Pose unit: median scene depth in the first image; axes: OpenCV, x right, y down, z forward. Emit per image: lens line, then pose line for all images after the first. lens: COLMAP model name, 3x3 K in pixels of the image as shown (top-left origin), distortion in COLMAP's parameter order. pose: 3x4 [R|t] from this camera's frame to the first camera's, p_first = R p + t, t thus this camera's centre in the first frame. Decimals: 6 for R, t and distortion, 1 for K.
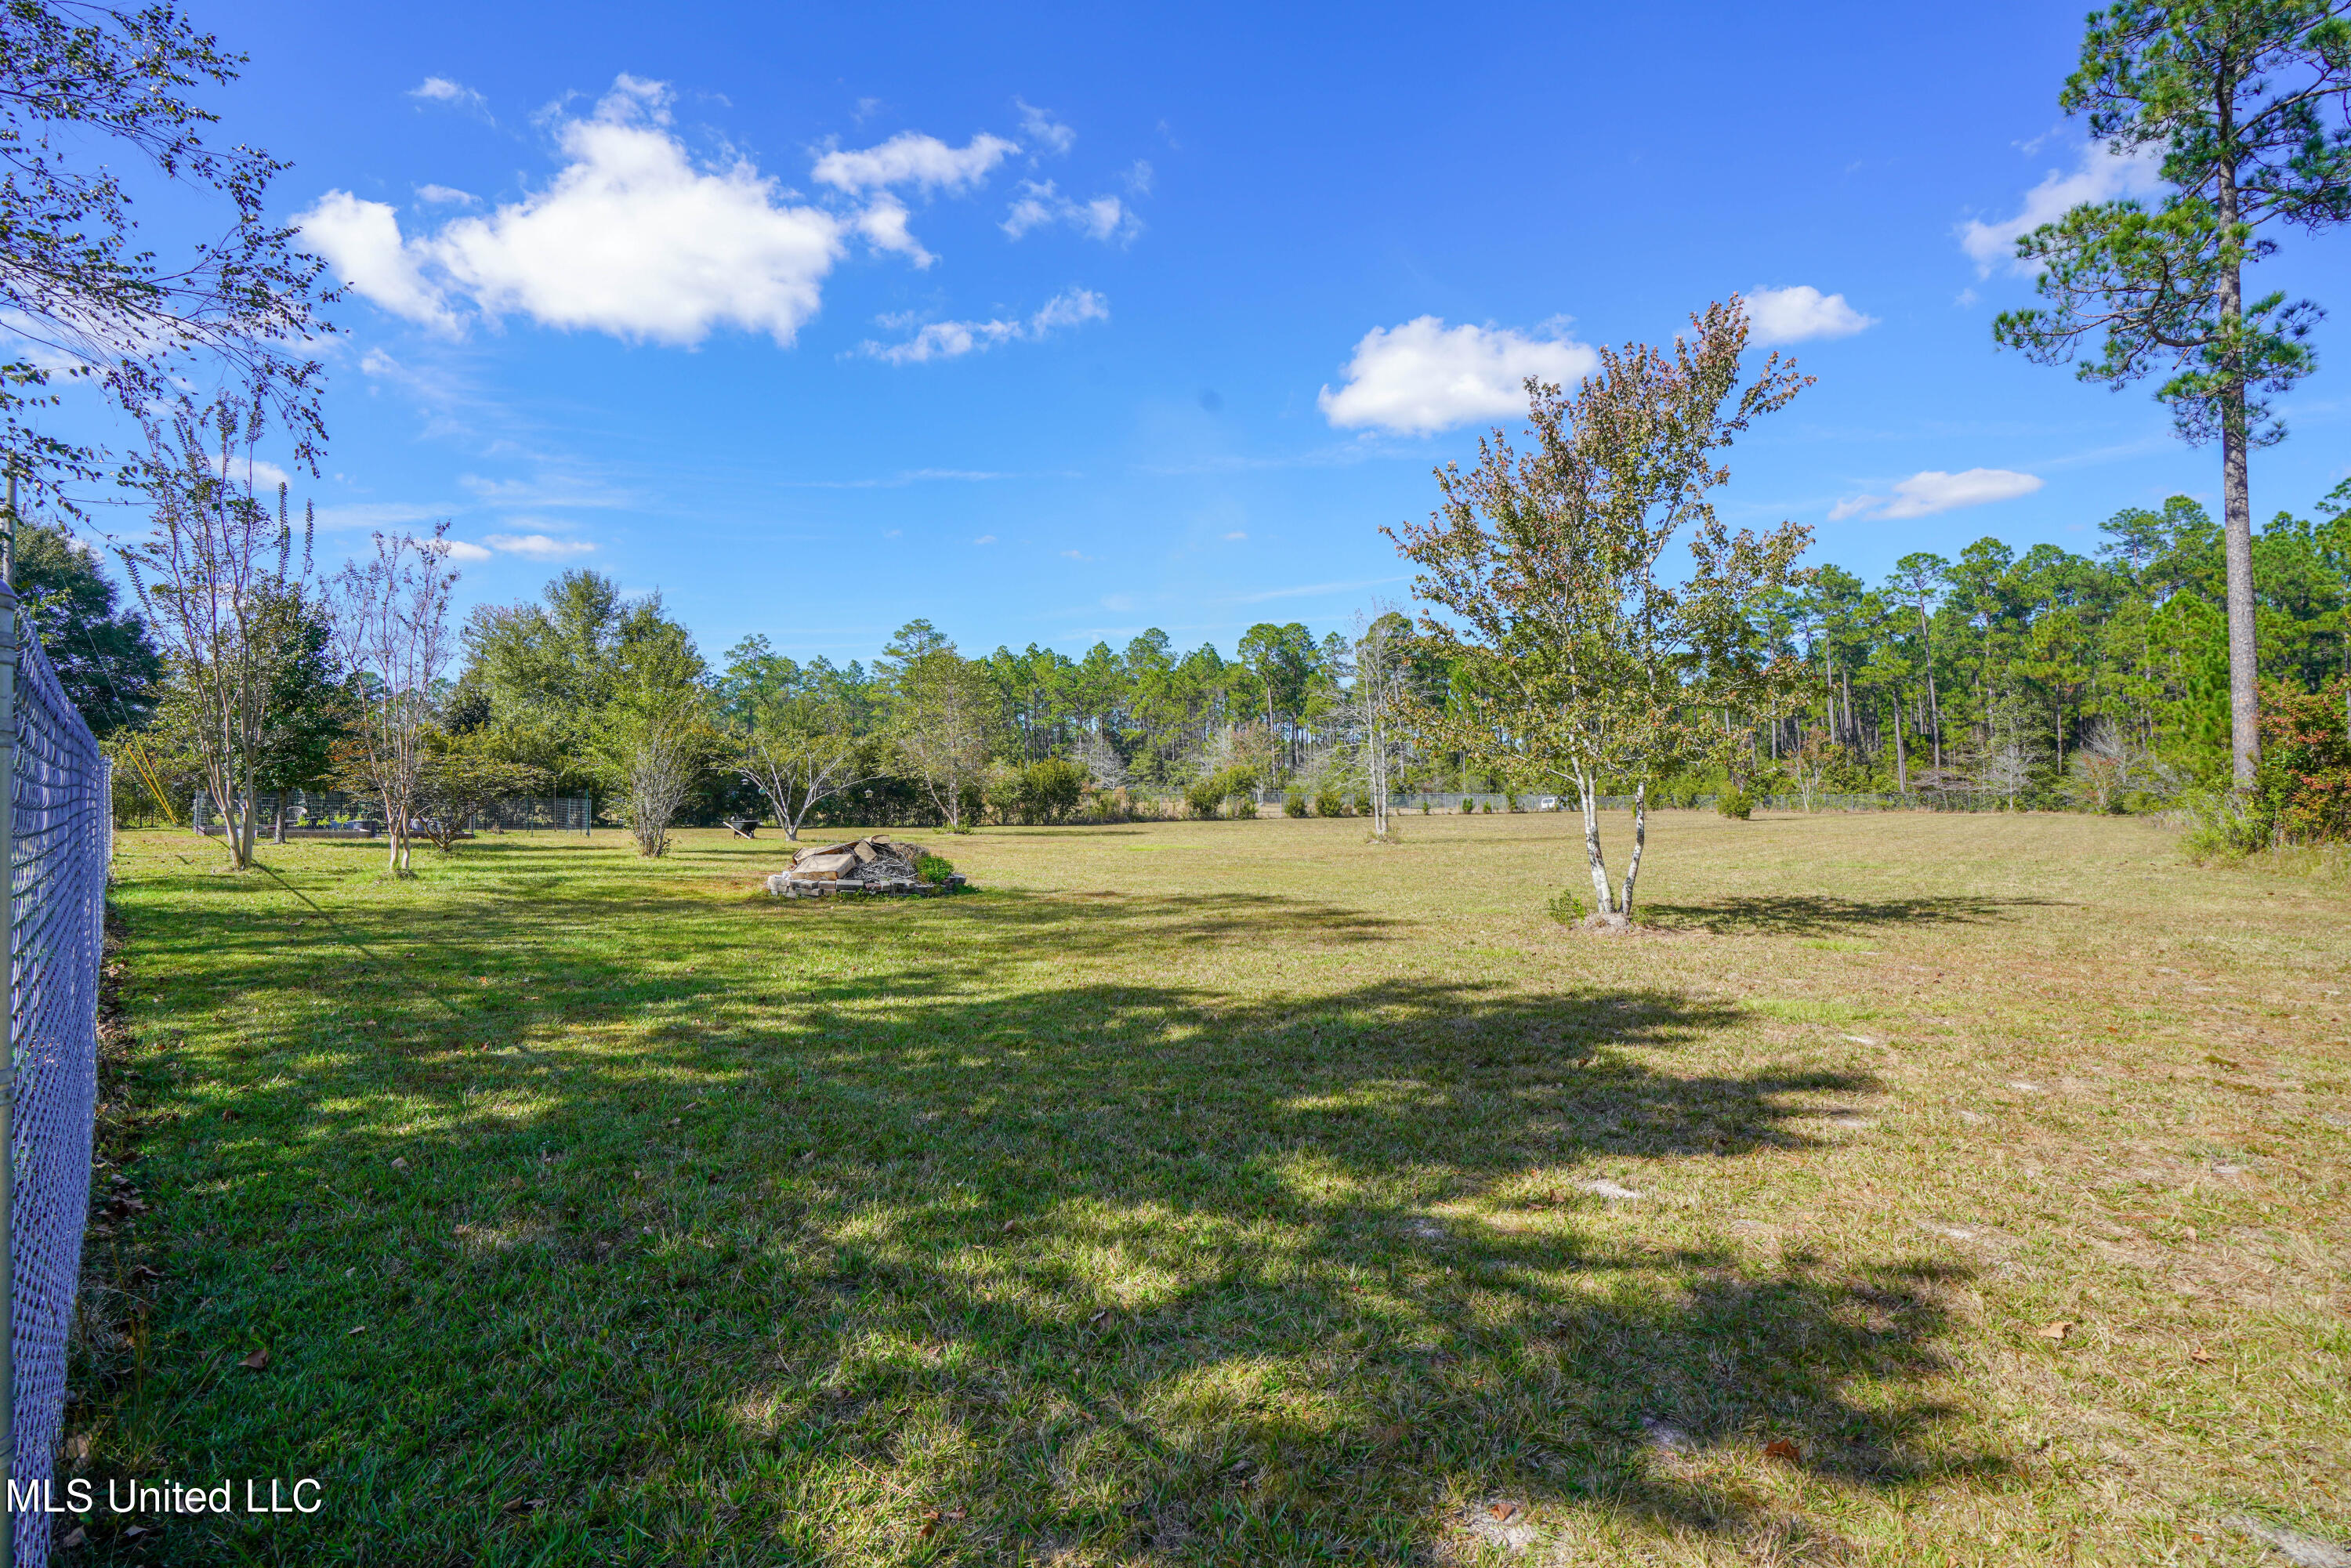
lens RADIAL K [[1143.9, 0, 1176.2], [0, 1143.9, 768.0], [0, 0, 1]] dist [0.013011, 0.001046]
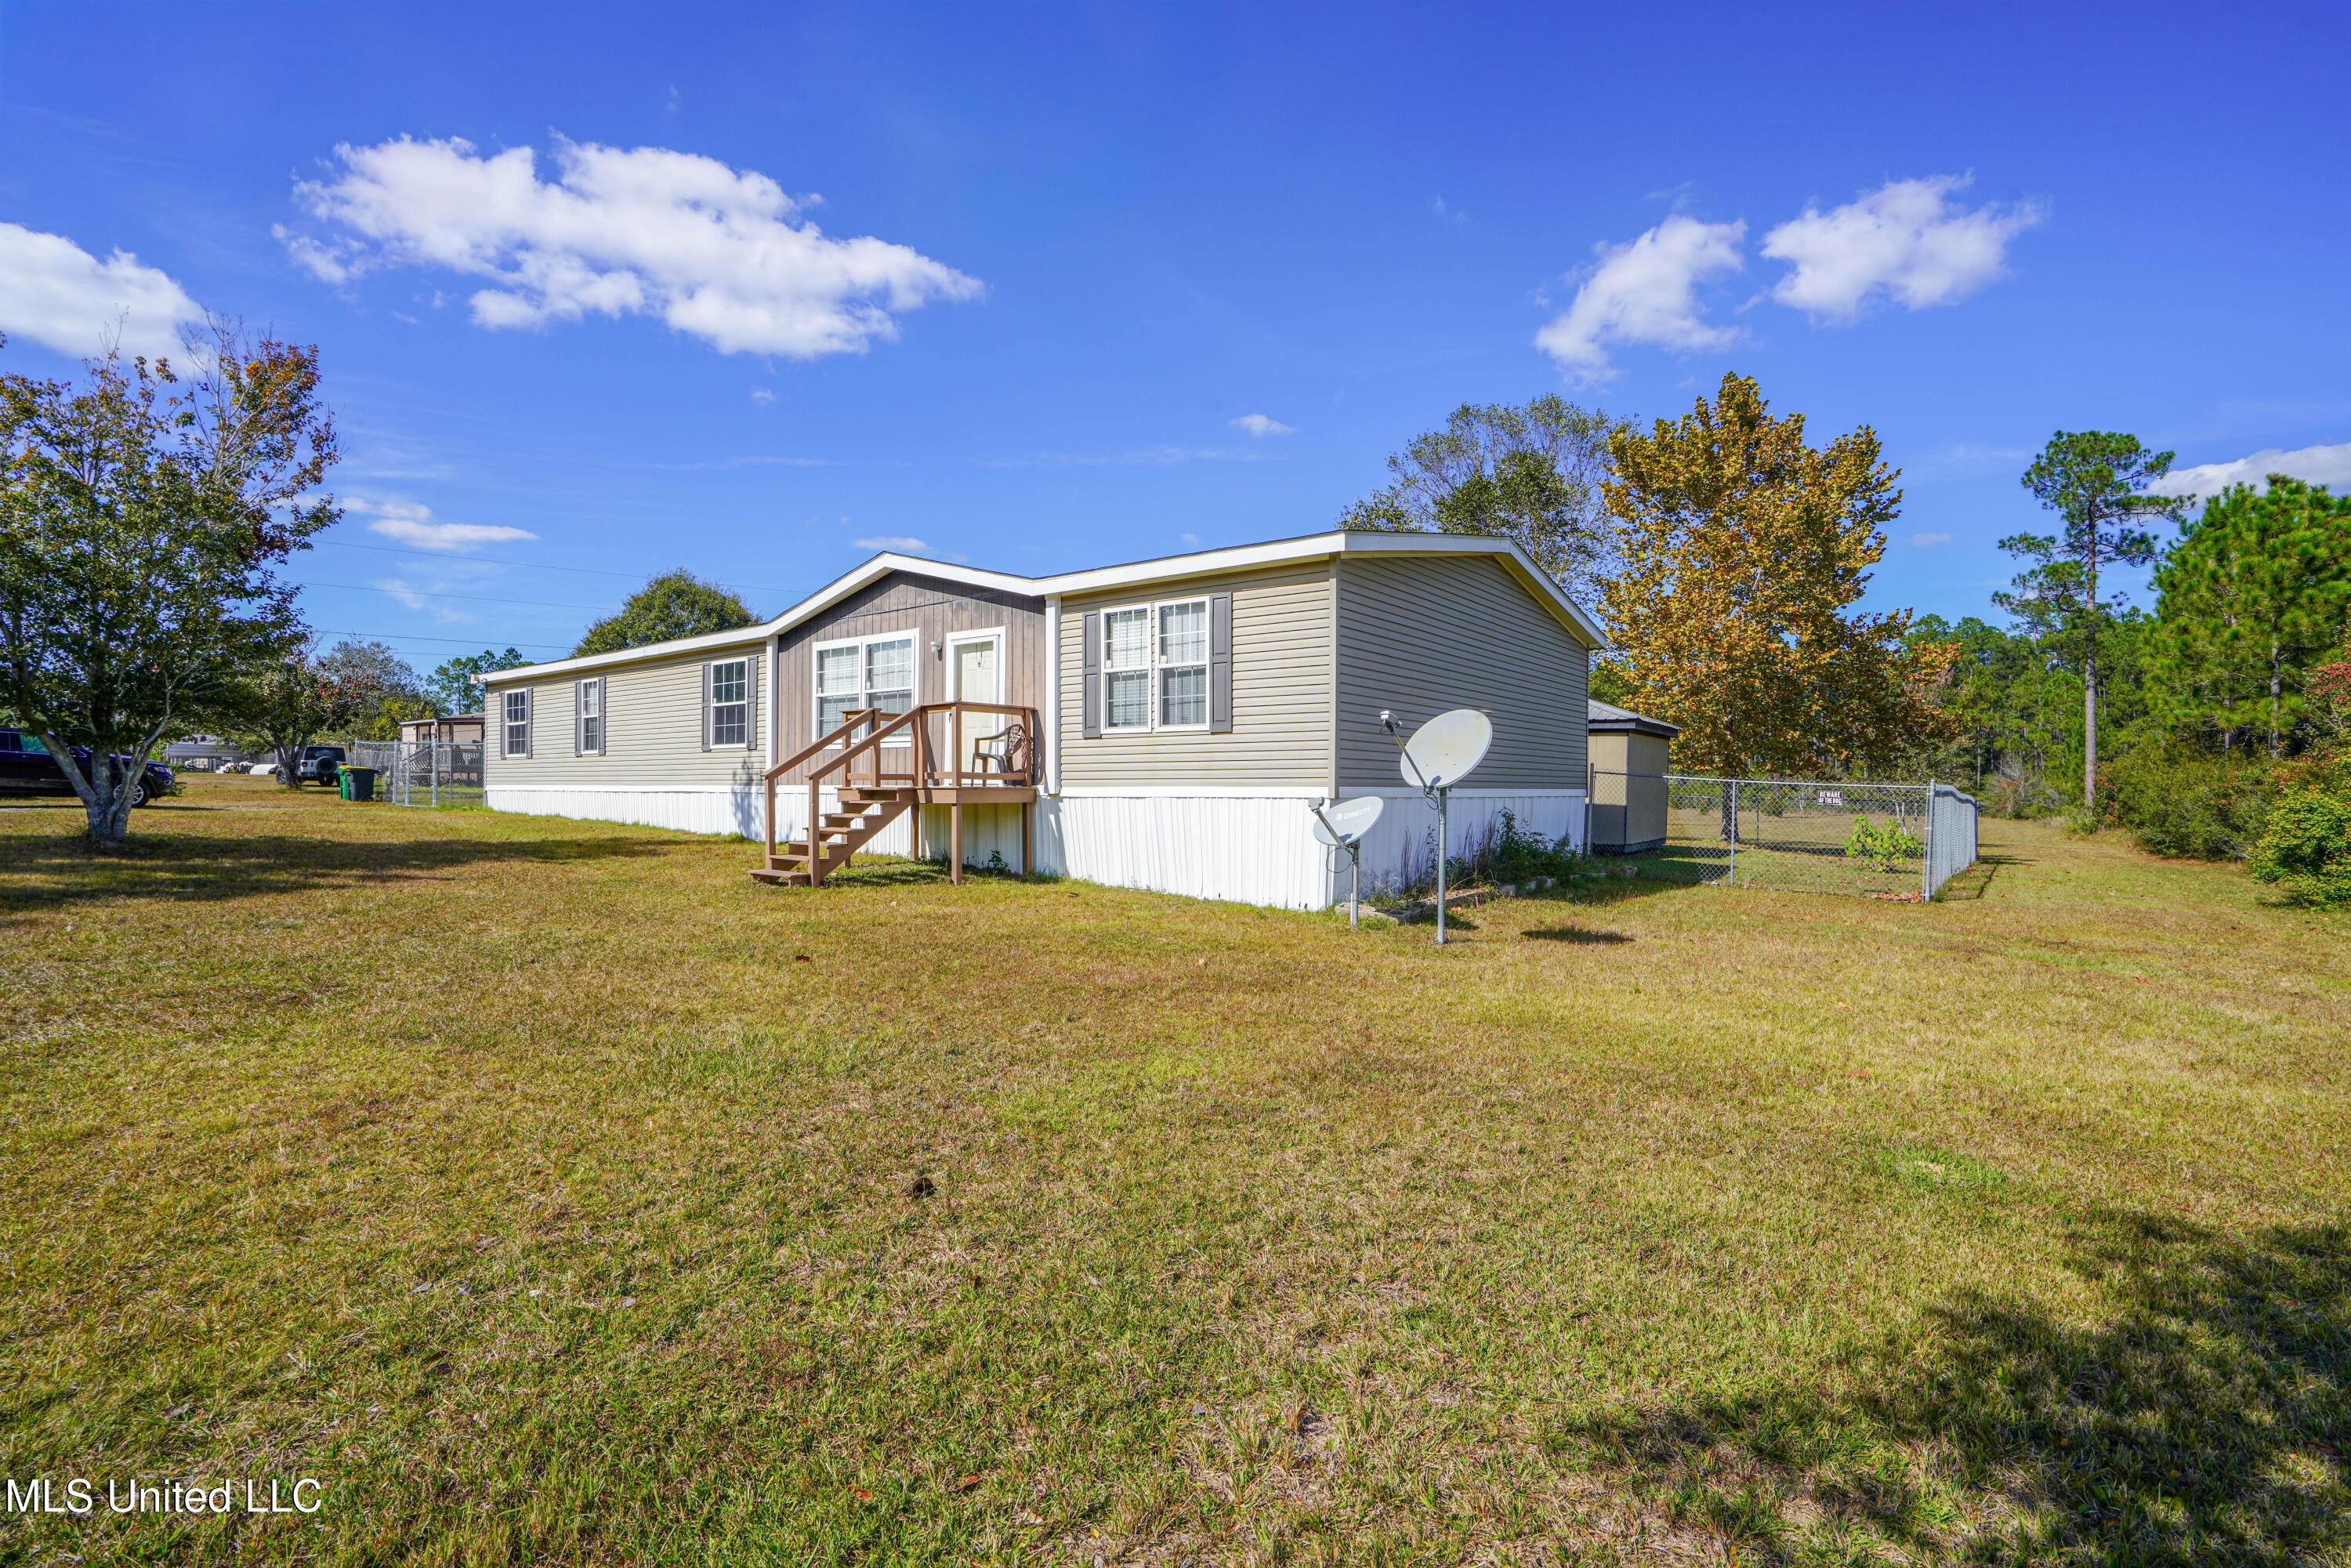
lens RADIAL K [[1140.5, 0, 1175.5], [0, 1140.5, 784.0], [0, 0, 1]] dist [0.003515, 0.001249]
pose [[0.997968, 0.022134, 0.059744, -0.388293], [-0.023537, 0.999461, 0.022870, -0.013688], [-0.059206, -0.024230, 0.997952, -0.438942]]
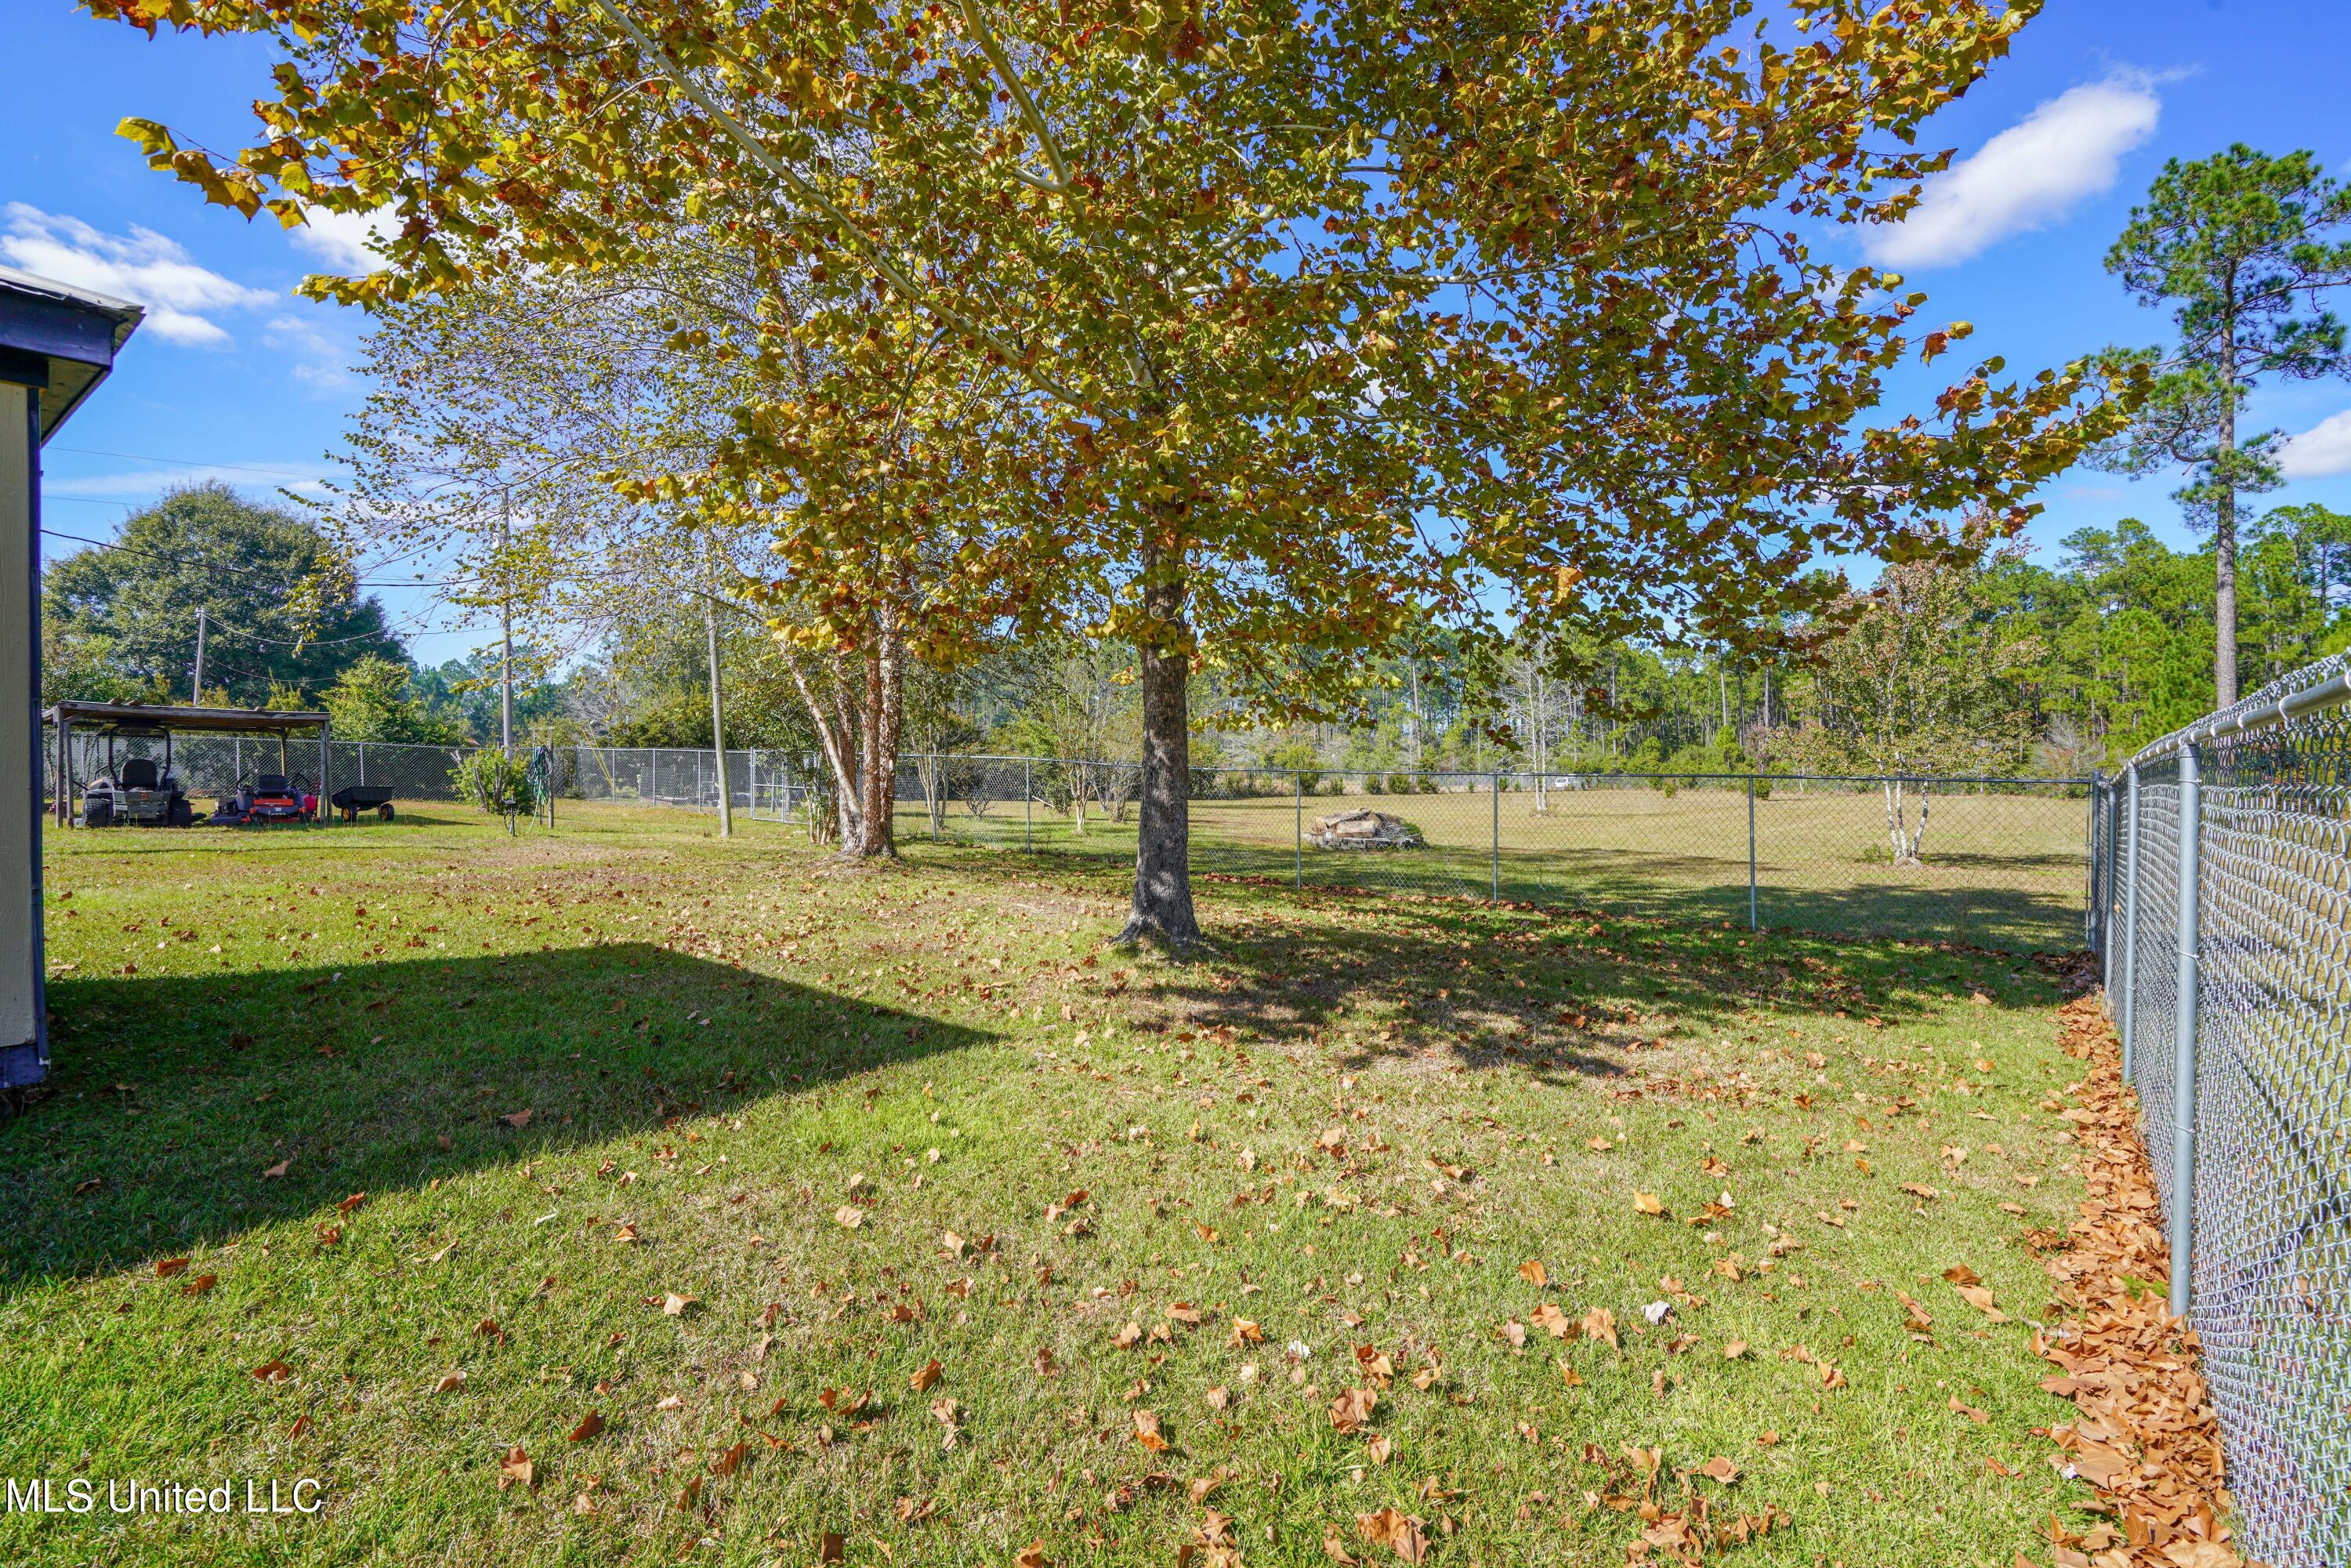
lens RADIAL K [[1140.5, 0, 1175.5], [0, 1140.5, 784.0], [0, 0, 1]] dist [0.003515, 0.001249]
pose [[0.999126, 0.010431, 0.040470, -0.149451], [-0.011917, 0.999257, 0.036662, -0.006226], [-0.040057, -0.037113, 0.998508, -0.124737]]
